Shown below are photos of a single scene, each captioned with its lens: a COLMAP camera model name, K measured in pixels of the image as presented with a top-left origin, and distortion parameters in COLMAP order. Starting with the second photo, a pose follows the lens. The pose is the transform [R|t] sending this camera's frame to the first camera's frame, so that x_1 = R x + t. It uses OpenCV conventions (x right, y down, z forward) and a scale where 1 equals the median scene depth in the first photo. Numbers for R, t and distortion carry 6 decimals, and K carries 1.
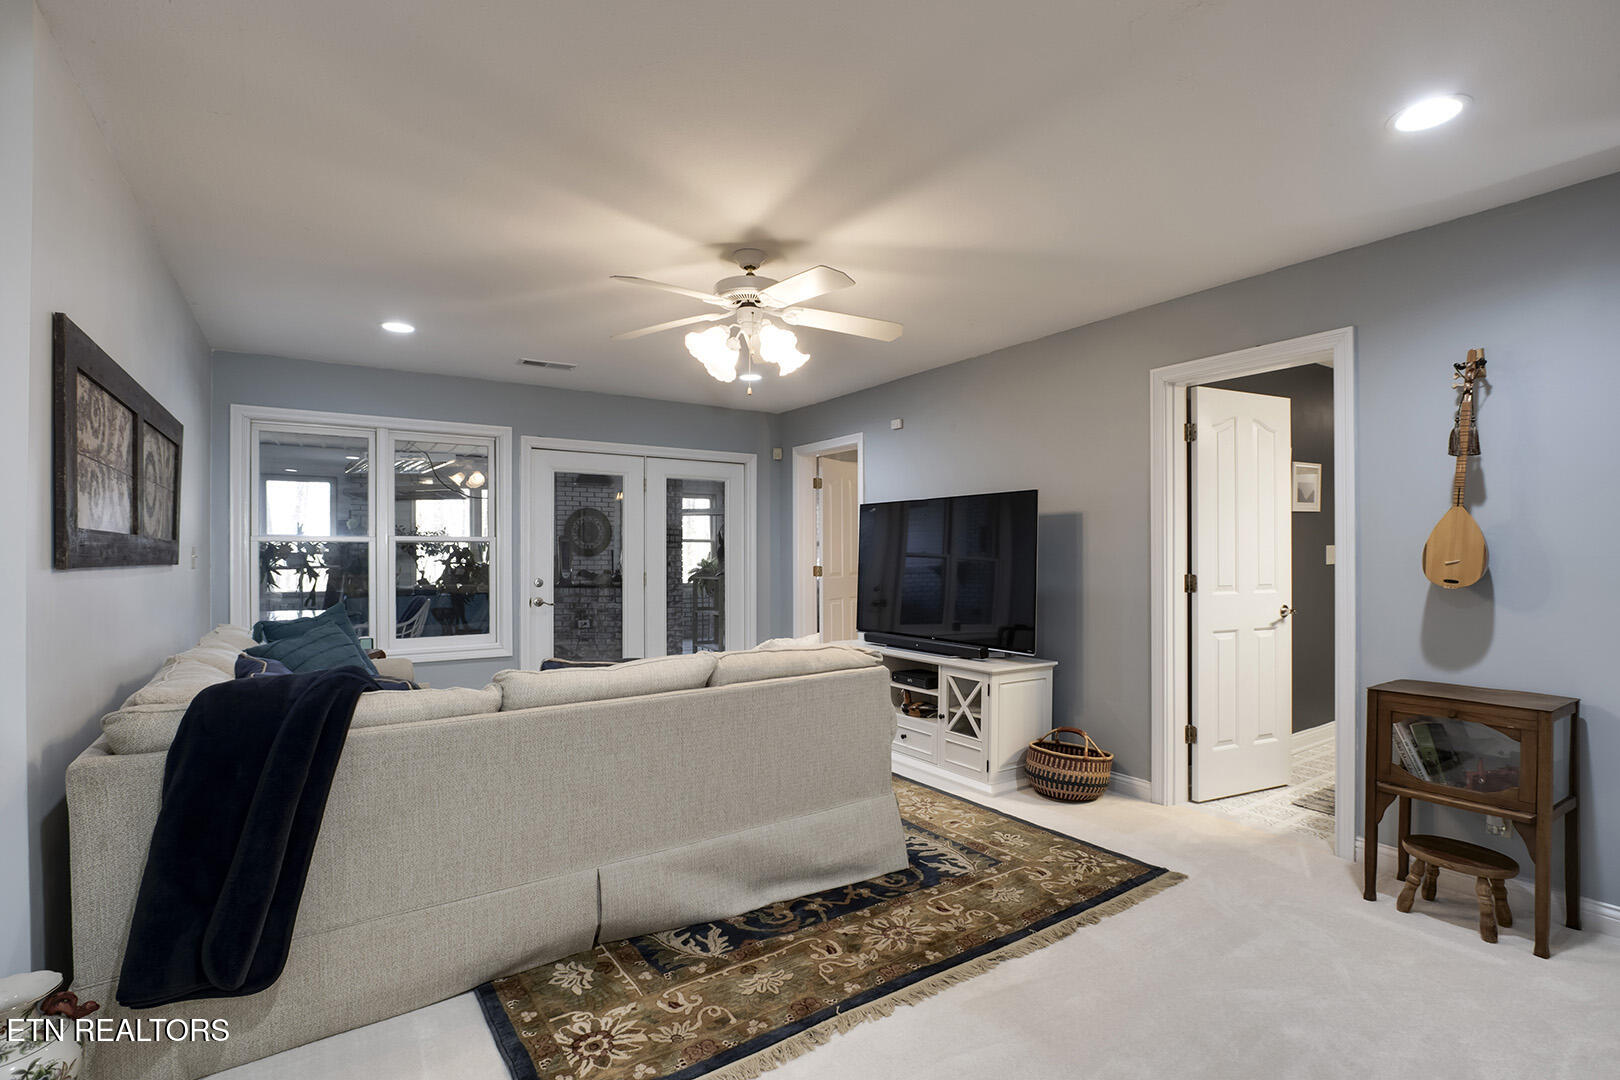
lens RADIAL K [[755.2, 0, 811.8], [0, 755.2, 550.7], [0, 0, 1]] dist [-0.026236, 0.005036]
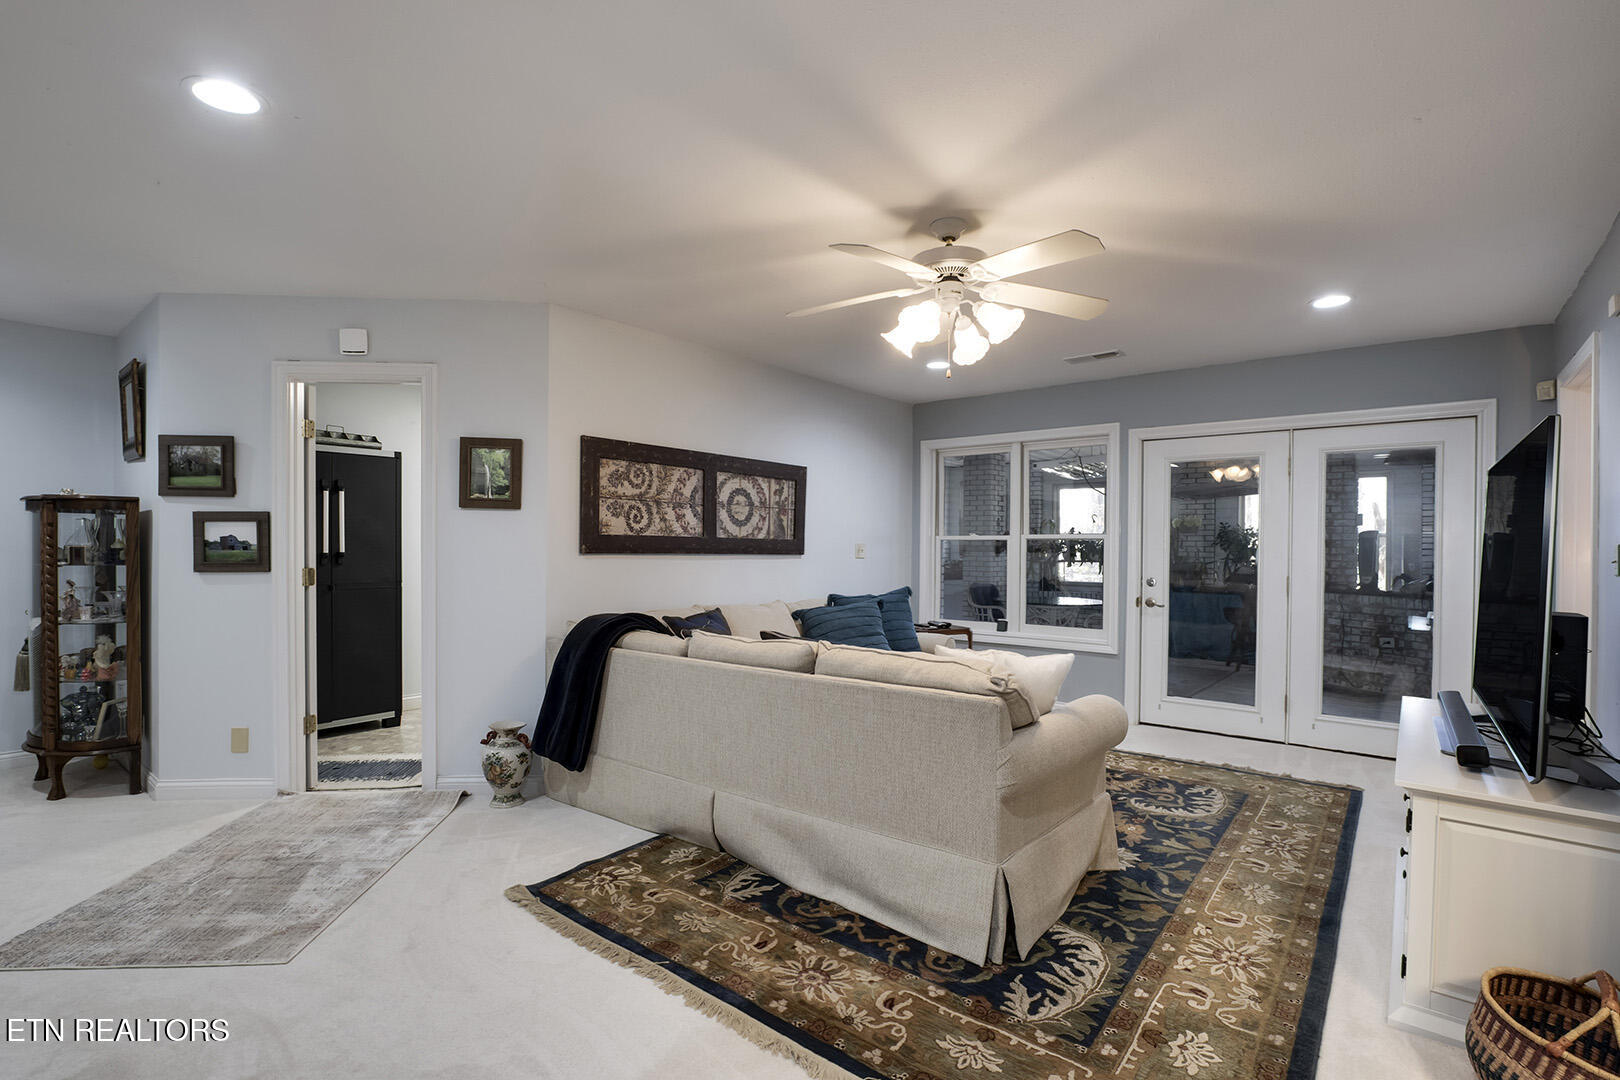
lens RADIAL K [[755.2, 0, 811.8], [0, 755.2, 550.7], [0, 0, 1]] dist [-0.026236, 0.005036]
pose [[0.294201, 0.009621, -0.955695, 0.815274], [-0.006036, 0.999948, 0.008208, -0.003527], [0.955725, 0.003353, 0.294244, 0.625199]]
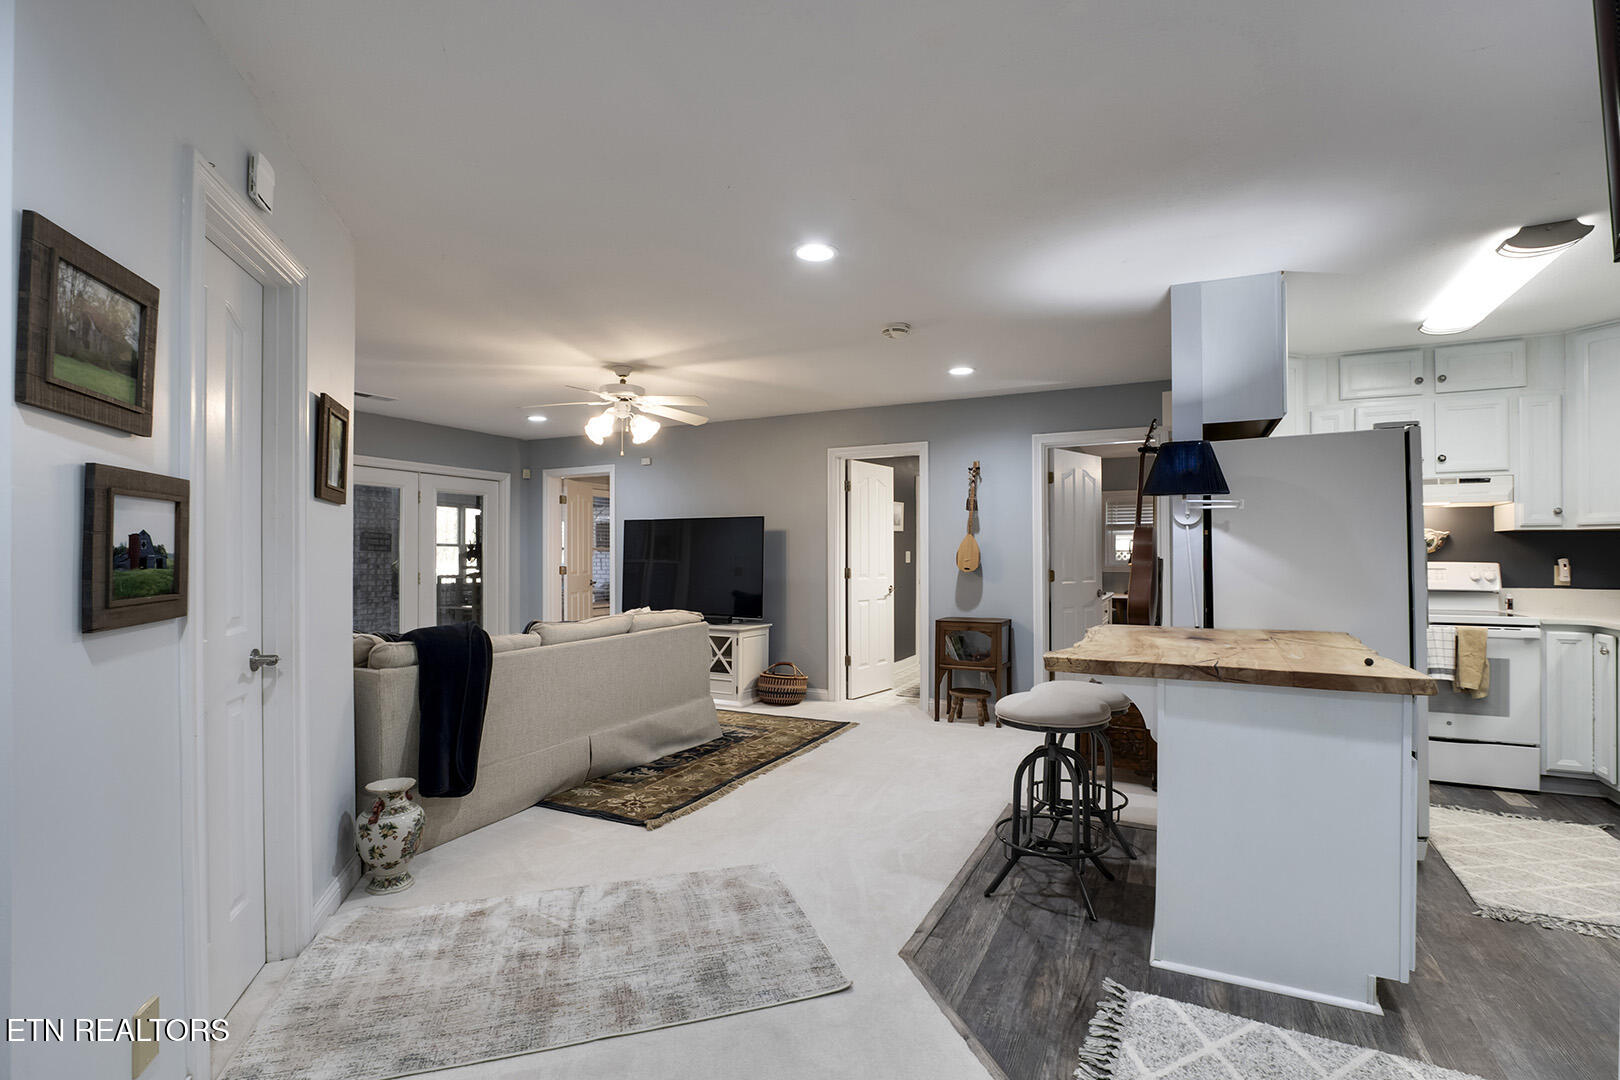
lens RADIAL K [[755.2, 0, 811.8], [0, 755.2, 550.7], [0, 0, 1]] dist [-0.026236, 0.005036]
pose [[0.870296, 0.004171, 0.492512, -0.564563], [-0.001581, 0.999983, -0.005677, 0.002006], [-0.492527, 0.004162, 0.870287, -0.633399]]
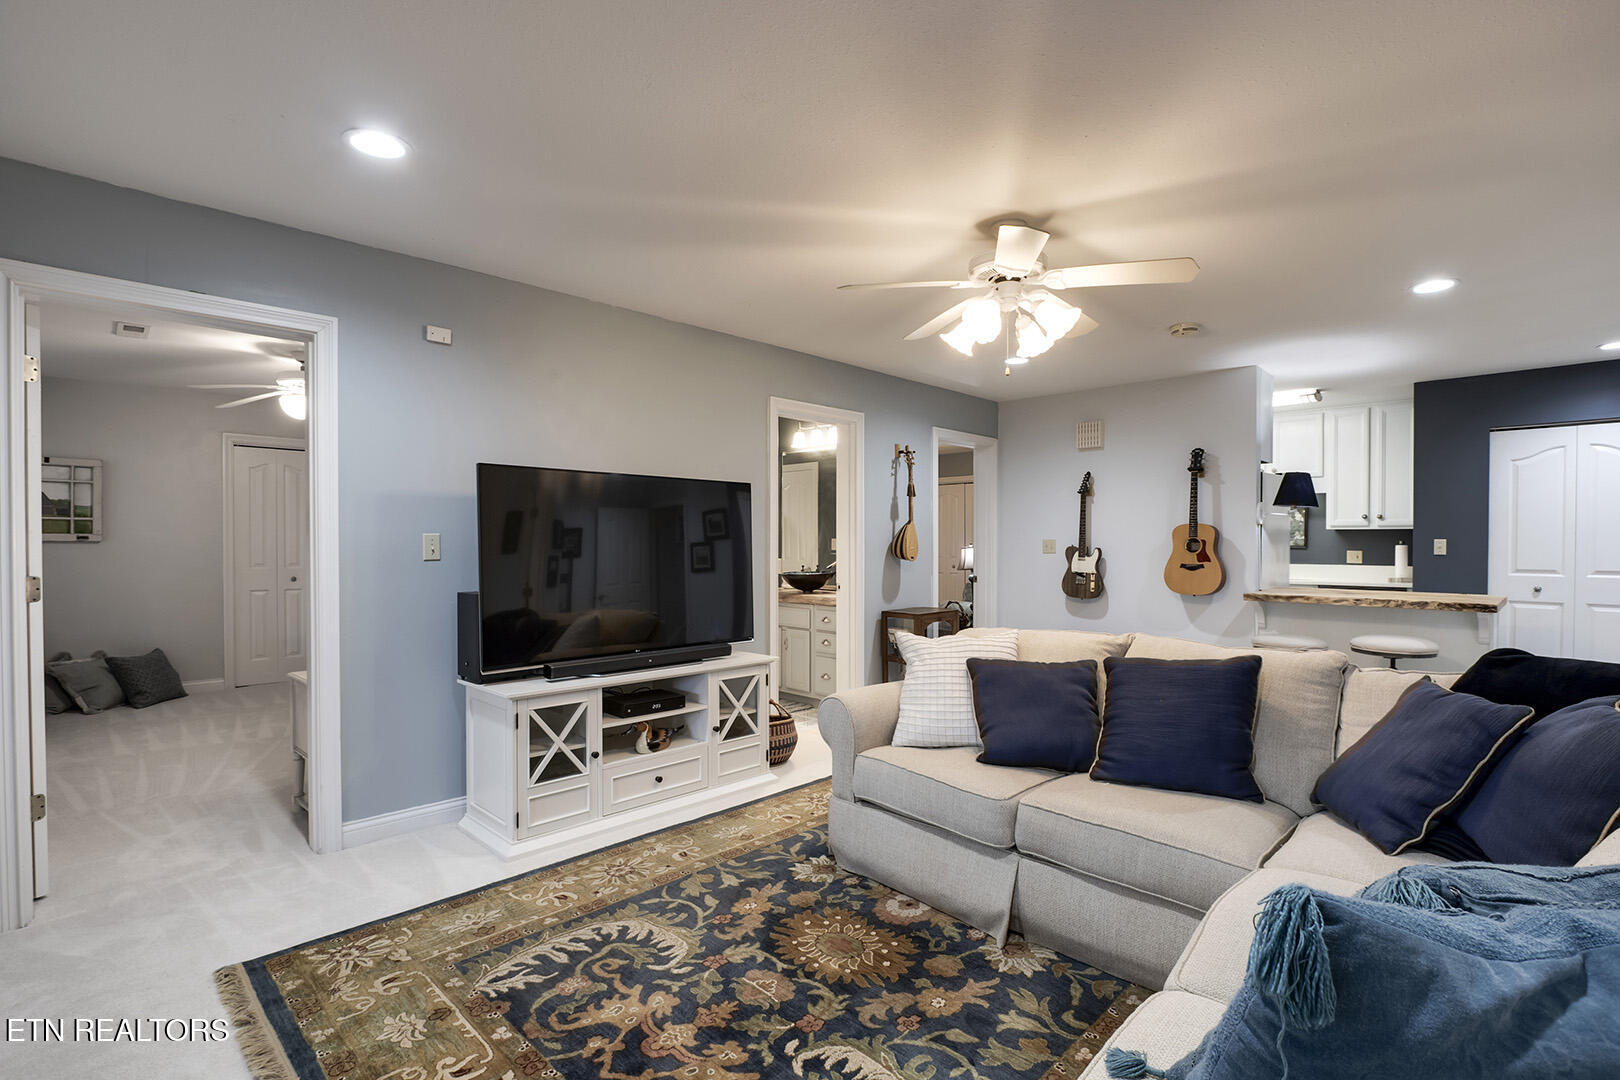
lens RADIAL K [[755.2, 0, 811.8], [0, 755.2, 550.7], [0, 0, 1]] dist [-0.026236, 0.005036]
pose [[-0.190189, -0.012108, 0.981673, -1.044811], [-0.002767, 0.999927, 0.011797, 0.000716], [-0.981744, -0.000473, -0.190209, 1.547866]]
